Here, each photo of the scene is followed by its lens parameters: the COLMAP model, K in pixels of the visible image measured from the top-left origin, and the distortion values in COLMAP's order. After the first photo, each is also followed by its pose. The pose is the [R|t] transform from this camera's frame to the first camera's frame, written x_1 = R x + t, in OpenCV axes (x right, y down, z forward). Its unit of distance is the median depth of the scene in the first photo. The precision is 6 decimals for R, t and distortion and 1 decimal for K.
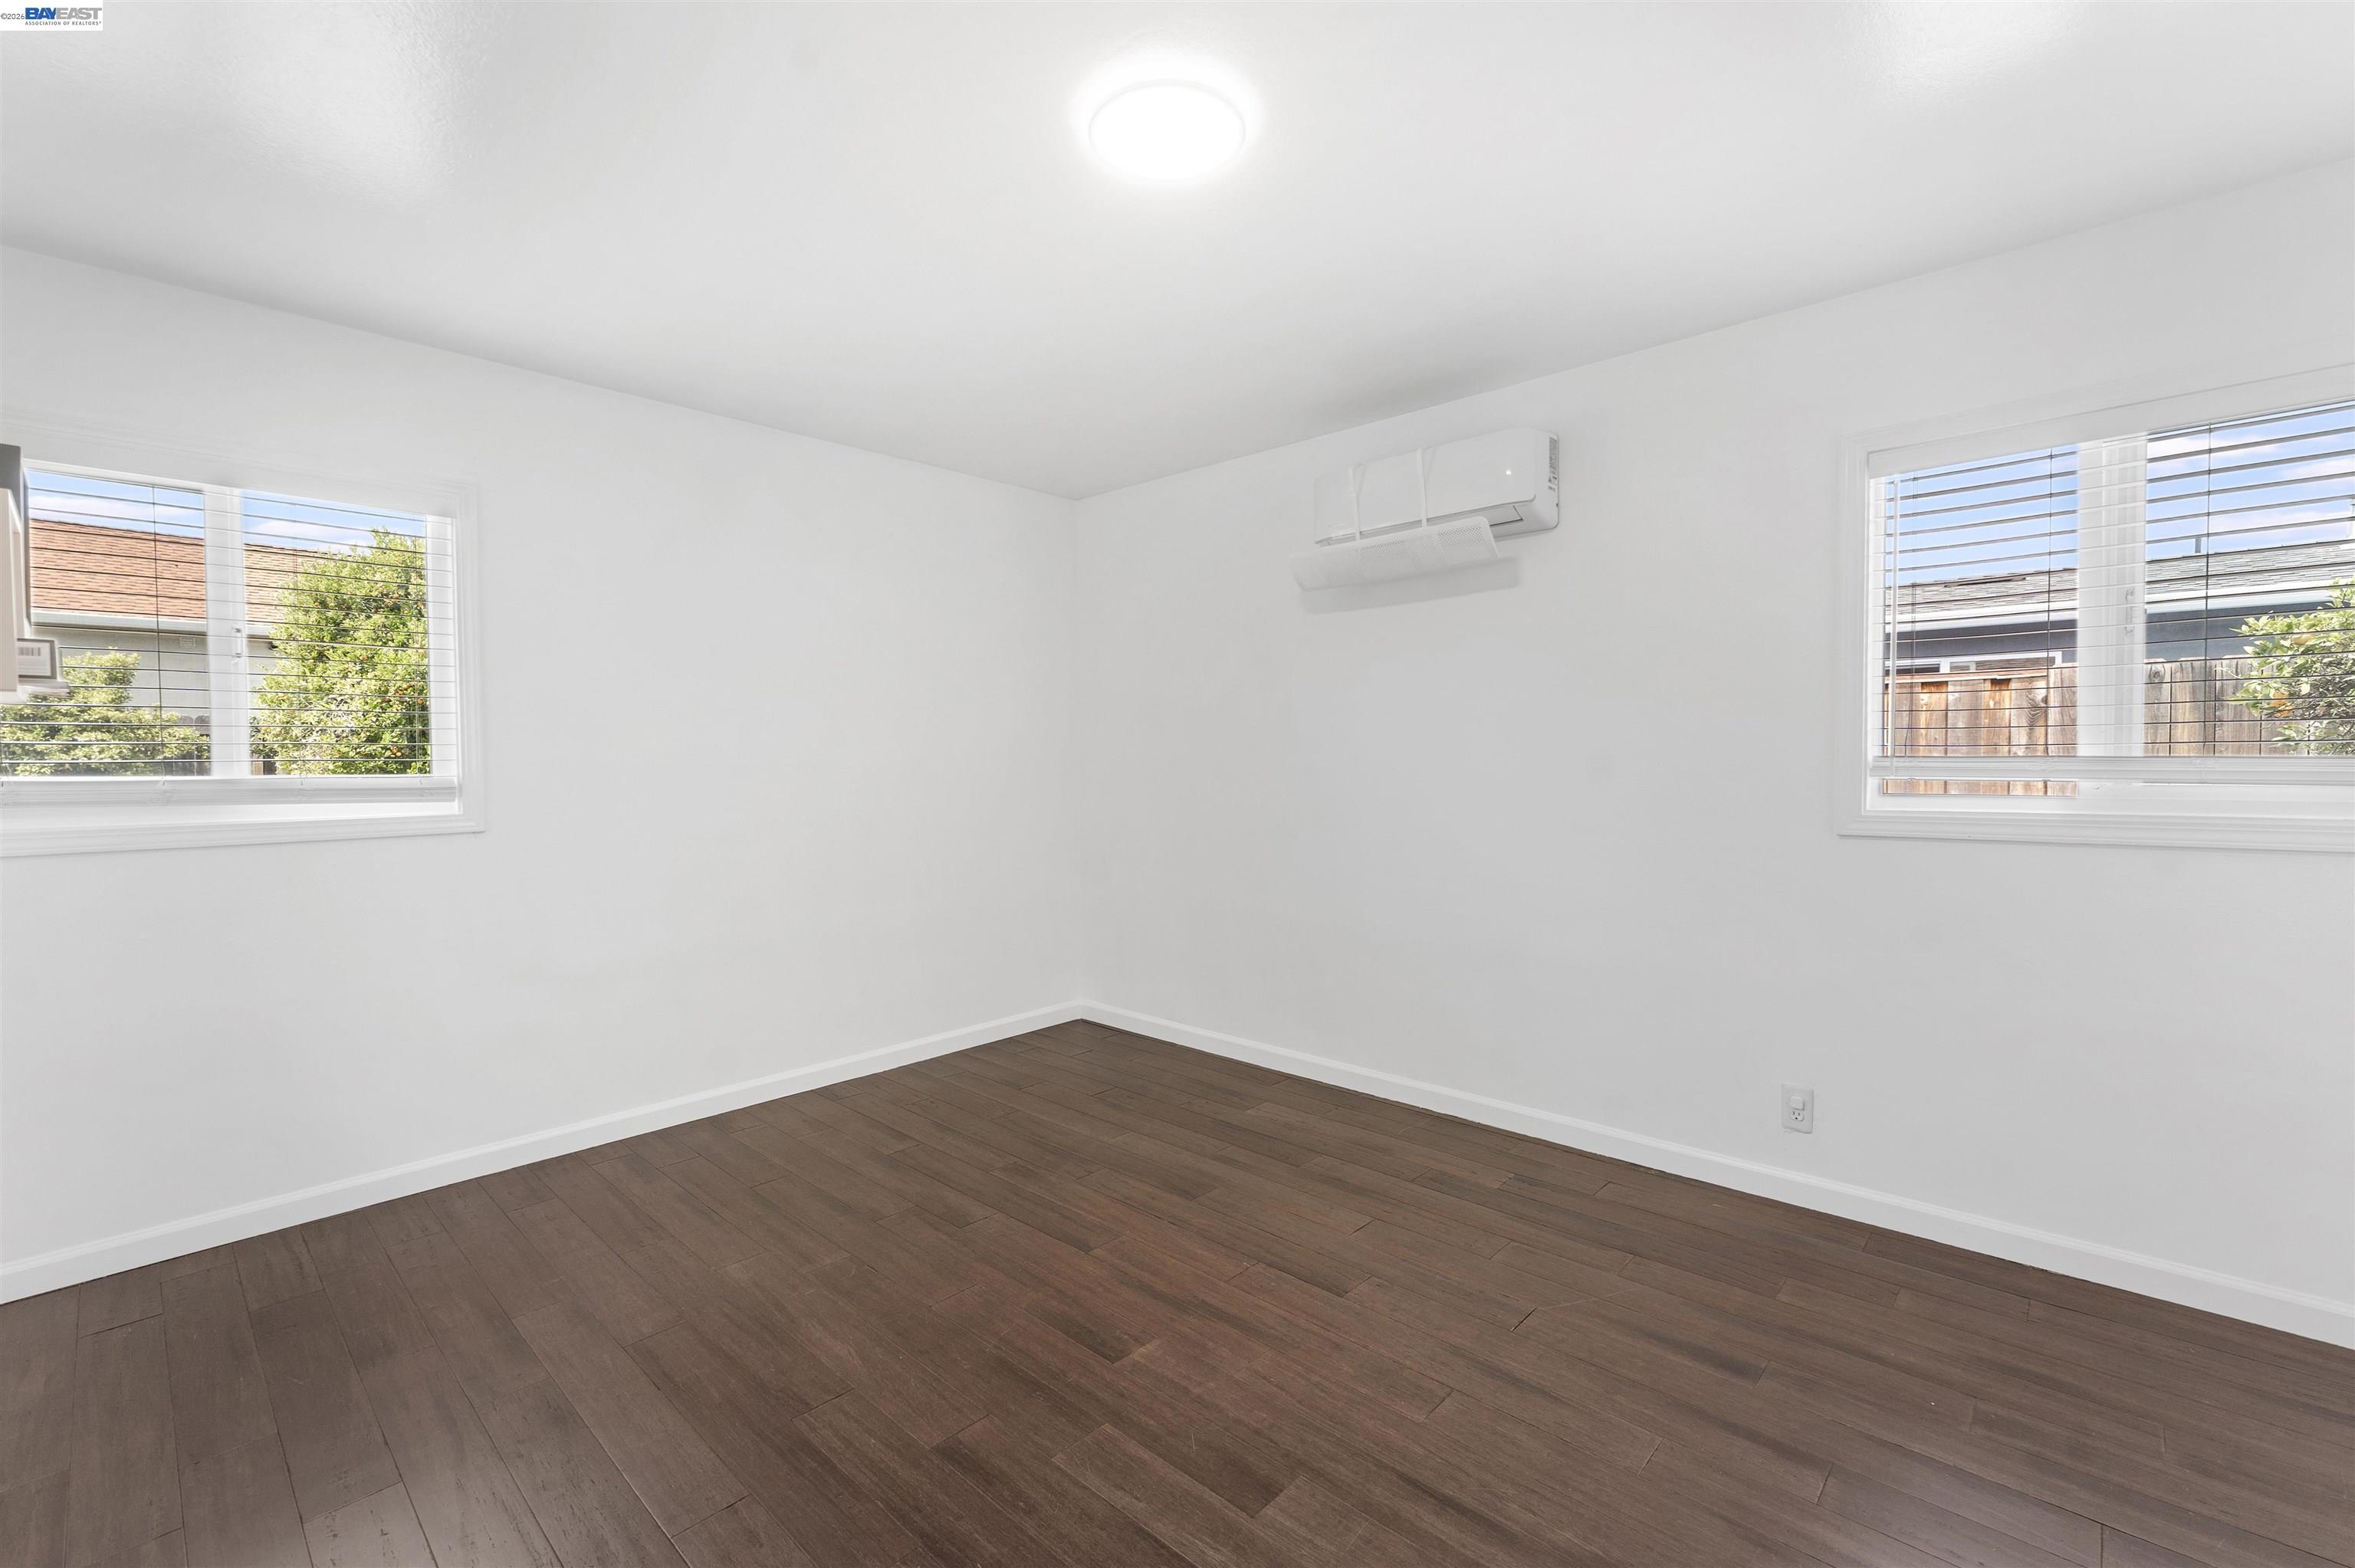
lens RADIAL K [[971.8, 0, 1165.1], [0, 971.8, 784.5], [0, 0, 1]] dist [0.002118, 0.000373]
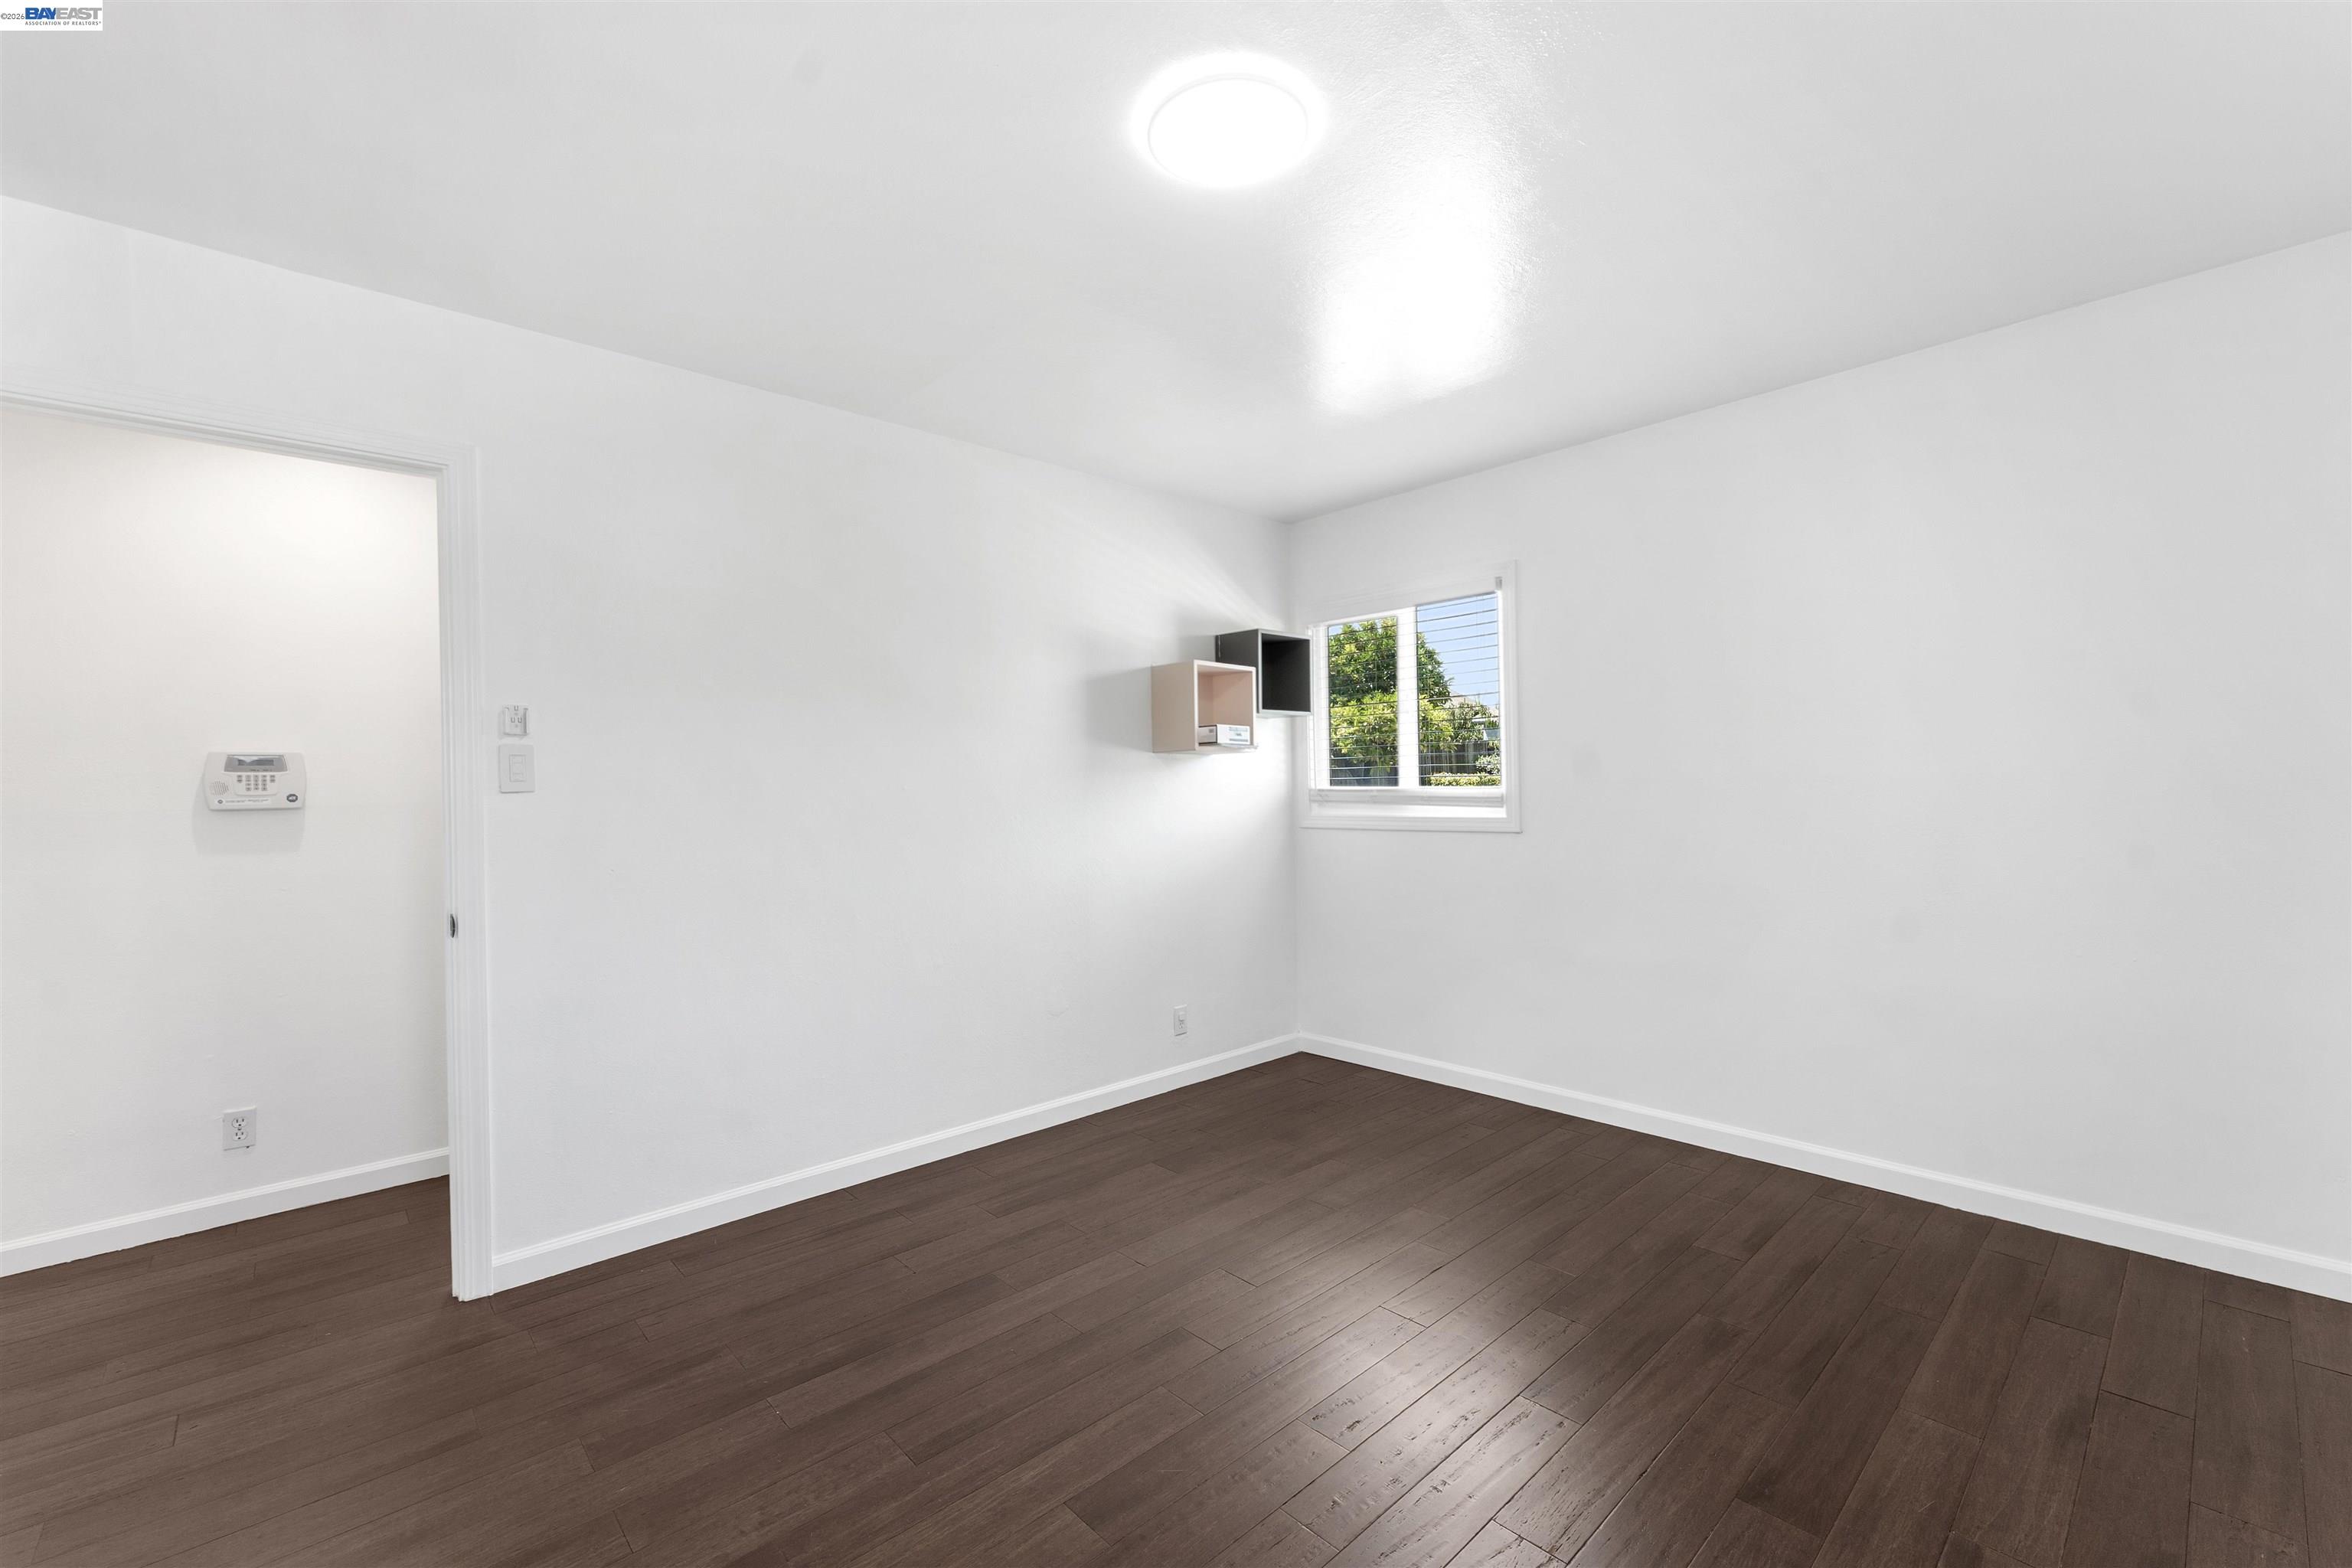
lens RADIAL K [[993.2, 0, 1176.0], [0, 993.2, 784.0], [0, 0, 1]] dist [-0.000599, 0.000262]
pose [[-0.061175, 0.010831, -0.998068, 0.643885], [-0.007332, 0.999909, 0.011300, -0.026614], [0.998100, 0.008009, -0.061090, 0.656866]]
